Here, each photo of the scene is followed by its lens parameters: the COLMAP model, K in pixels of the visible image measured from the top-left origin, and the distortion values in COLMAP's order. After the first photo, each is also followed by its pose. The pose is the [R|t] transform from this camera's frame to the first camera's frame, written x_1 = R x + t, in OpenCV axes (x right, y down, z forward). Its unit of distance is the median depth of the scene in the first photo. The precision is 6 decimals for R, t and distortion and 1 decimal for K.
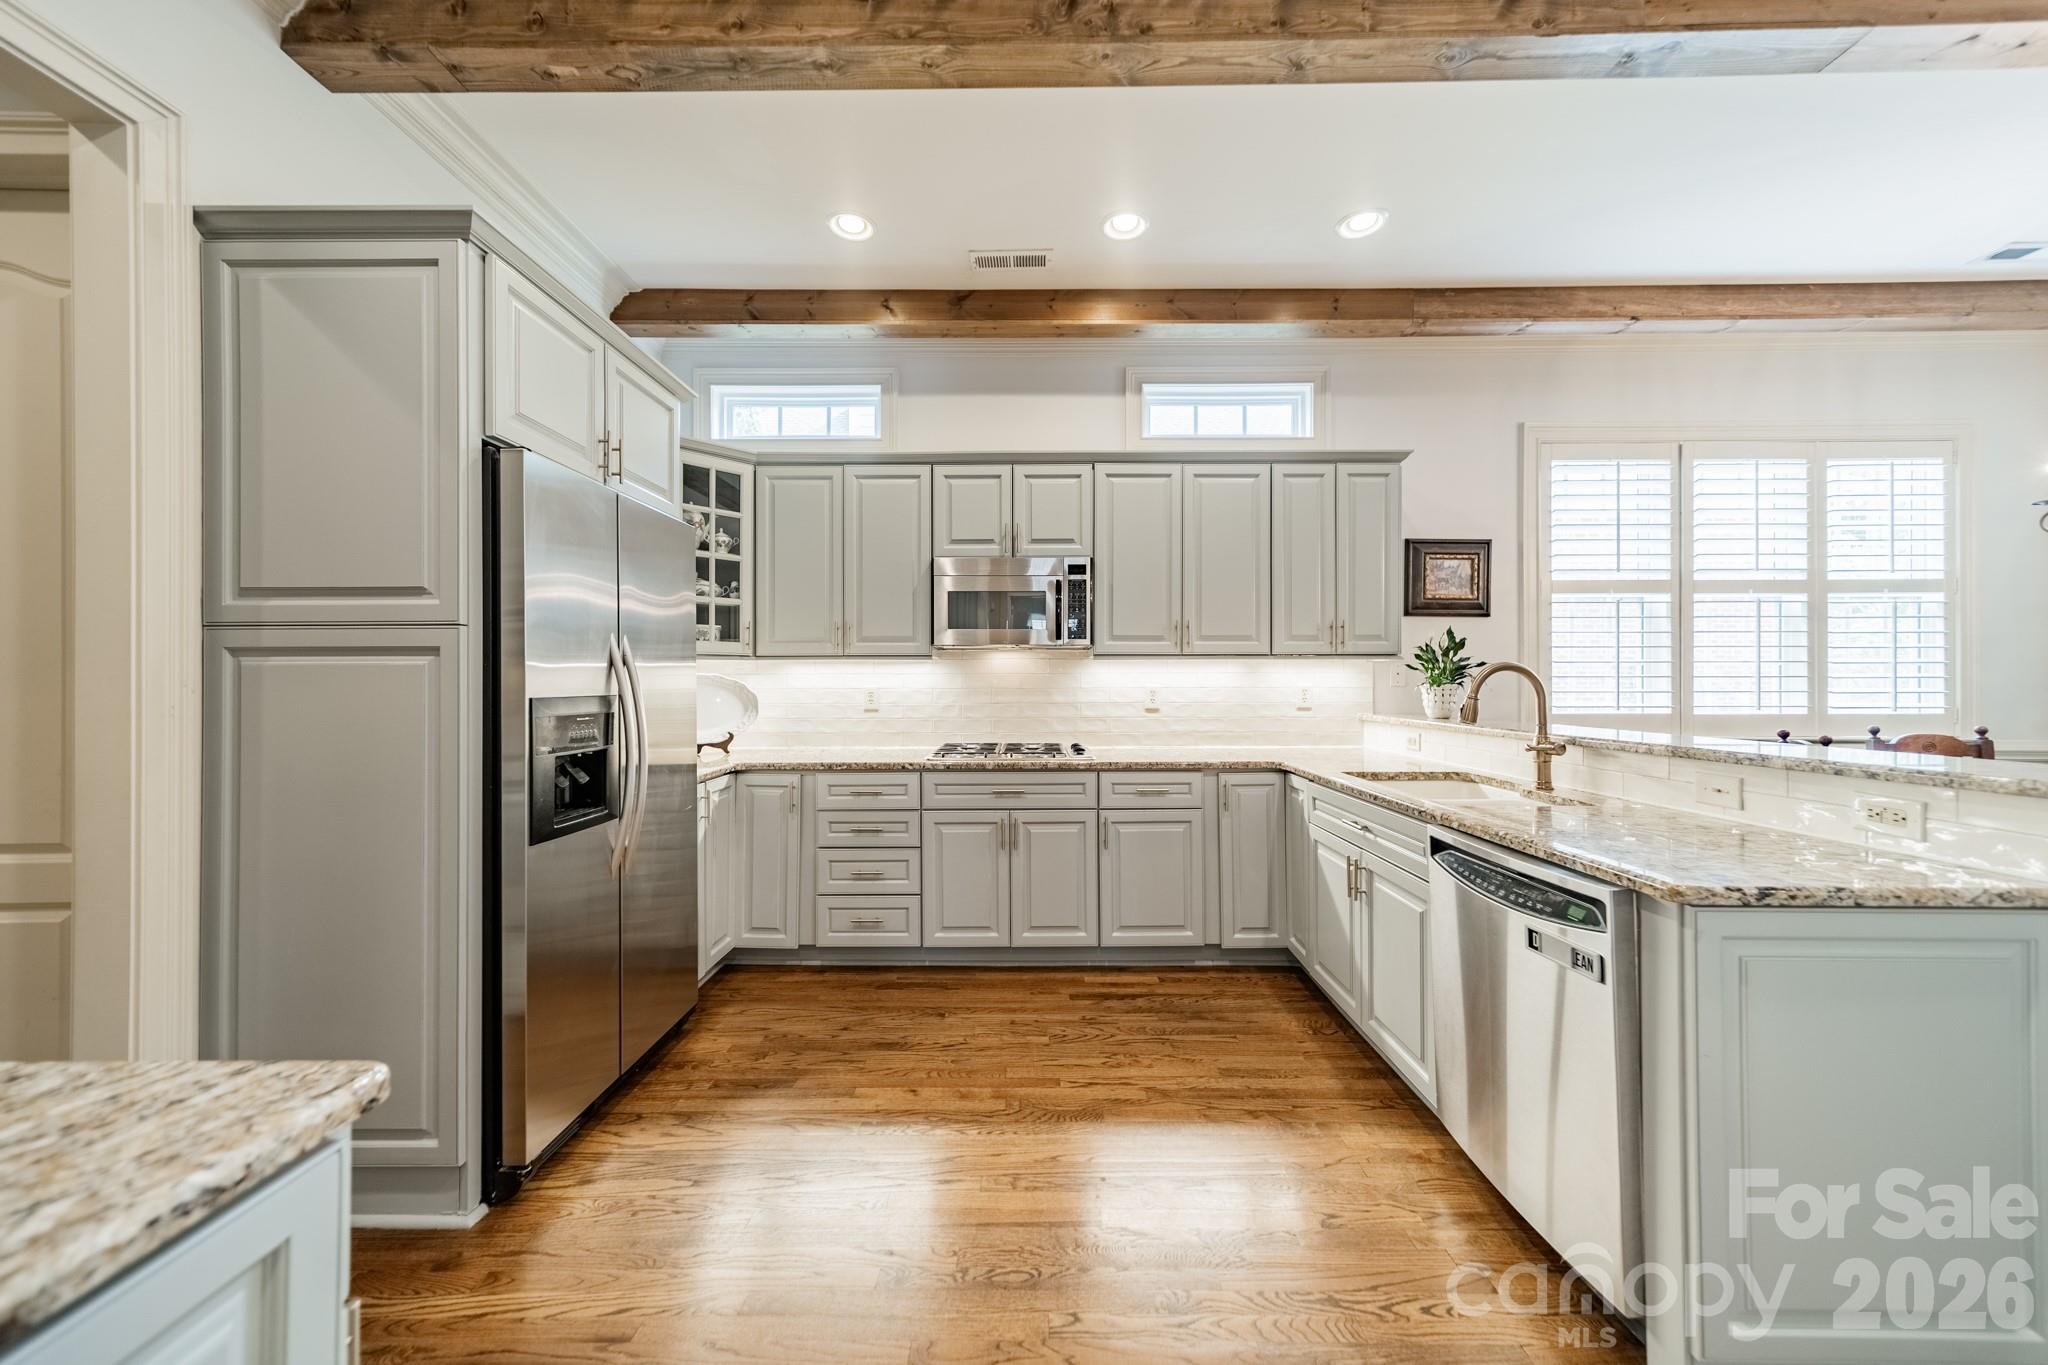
lens RADIAL K [[731.2, 0, 1031.5], [0, 731.2, 681.3], [0, 0, 1]] dist [0.008254, 0.000163]
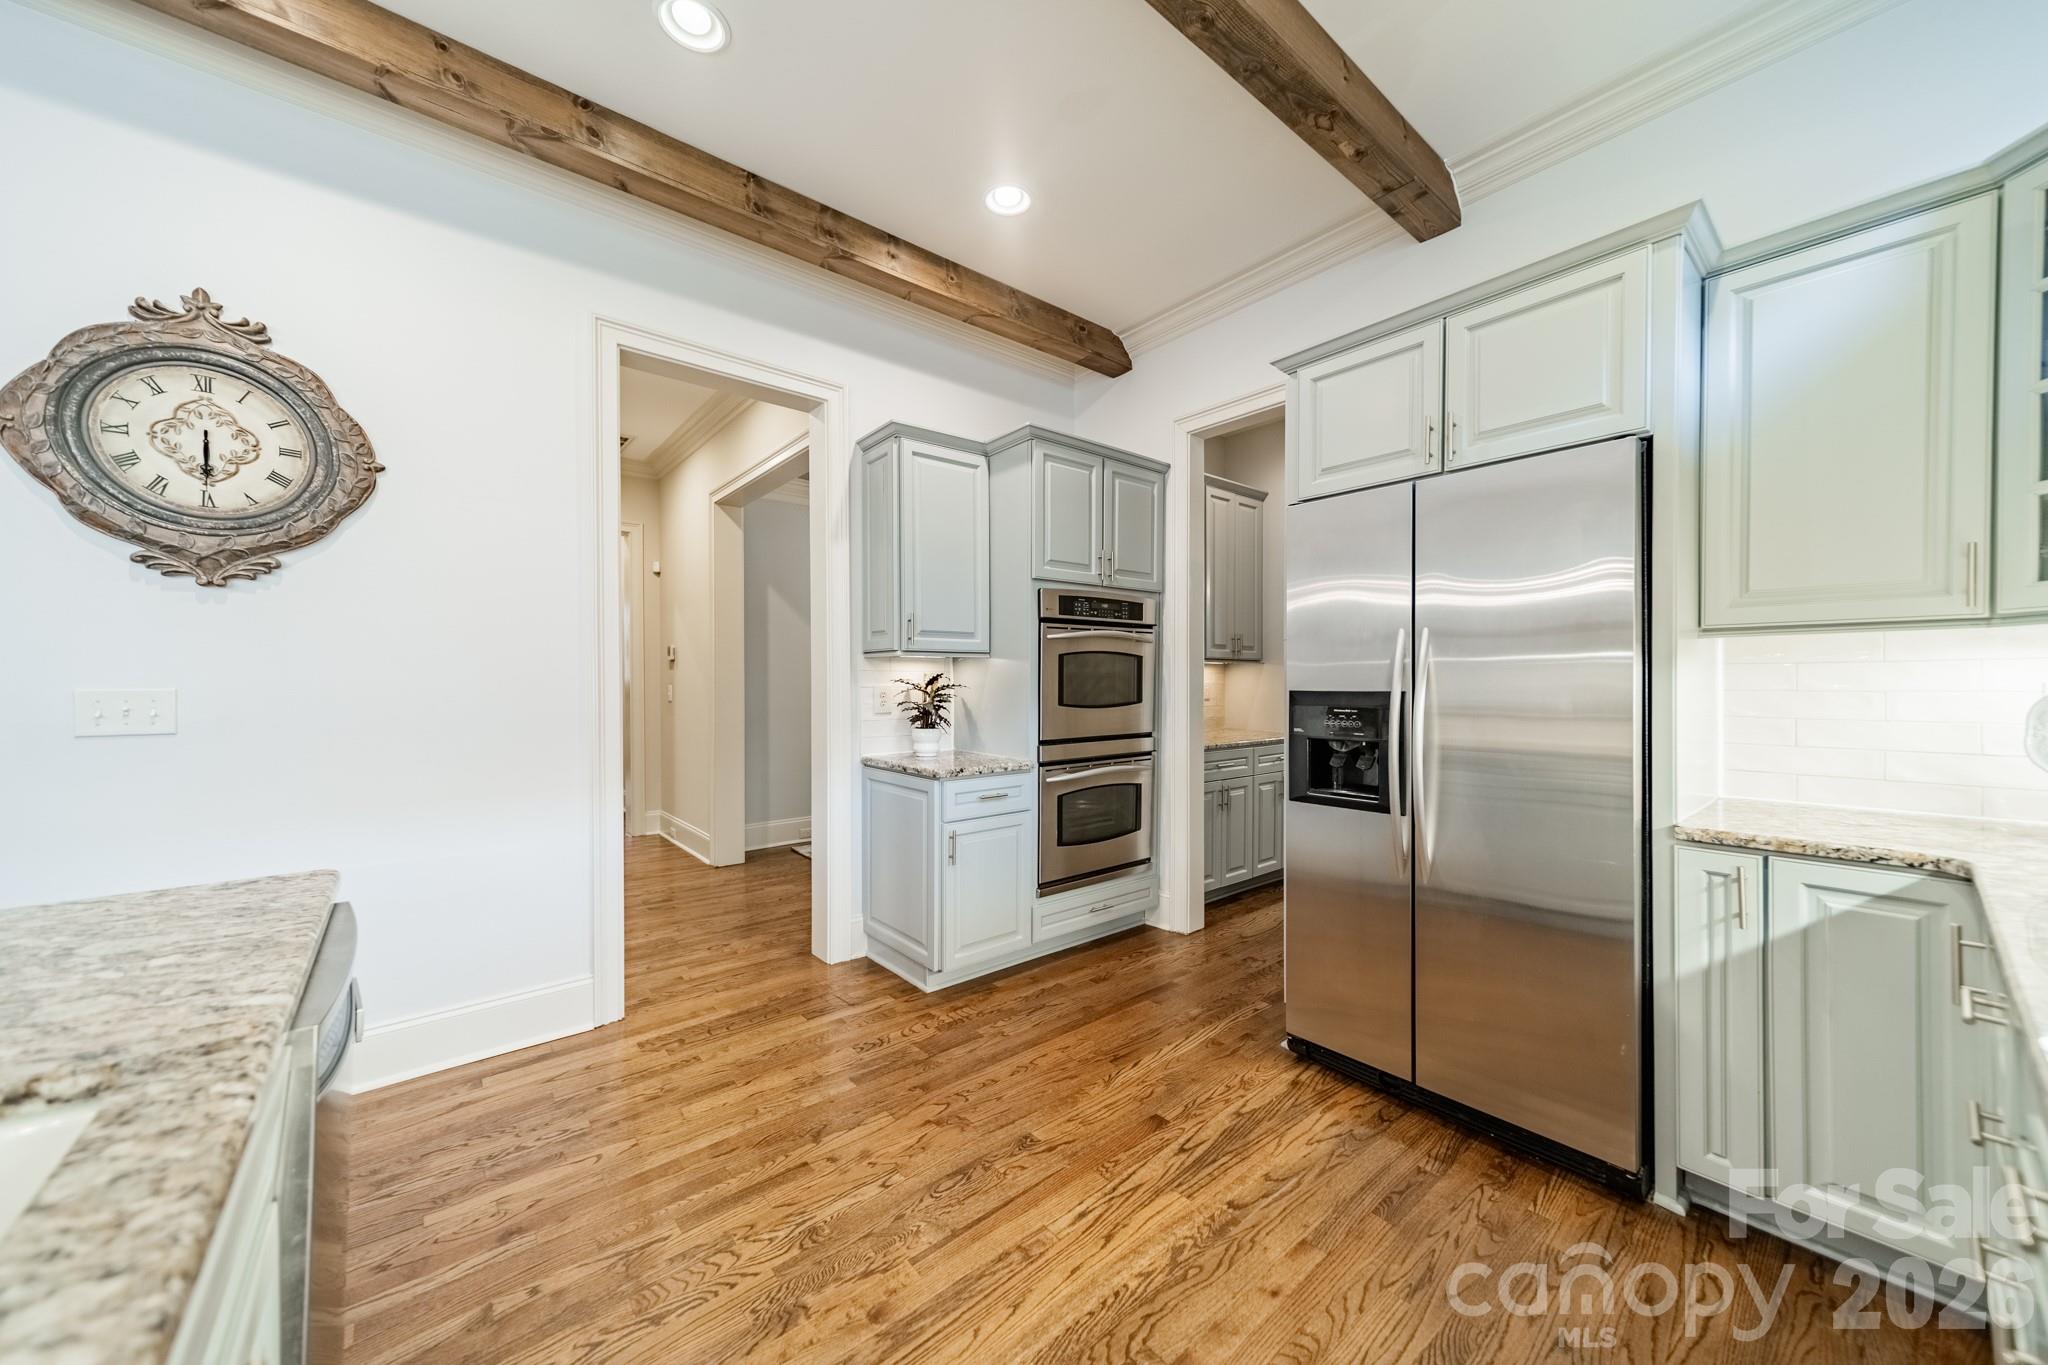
lens RADIAL K [[729.2, 0, 1029.8], [0, 729.2, 683.5], [0, 0, 1]] dist [0.008256, 0.000166]
pose [[-0.764115, 0.008395, -0.645025, 0.290175], [0.006406, 0.999965, 0.005425, 0.000867], [0.645048, 0.000013, -0.764142, 0.916259]]
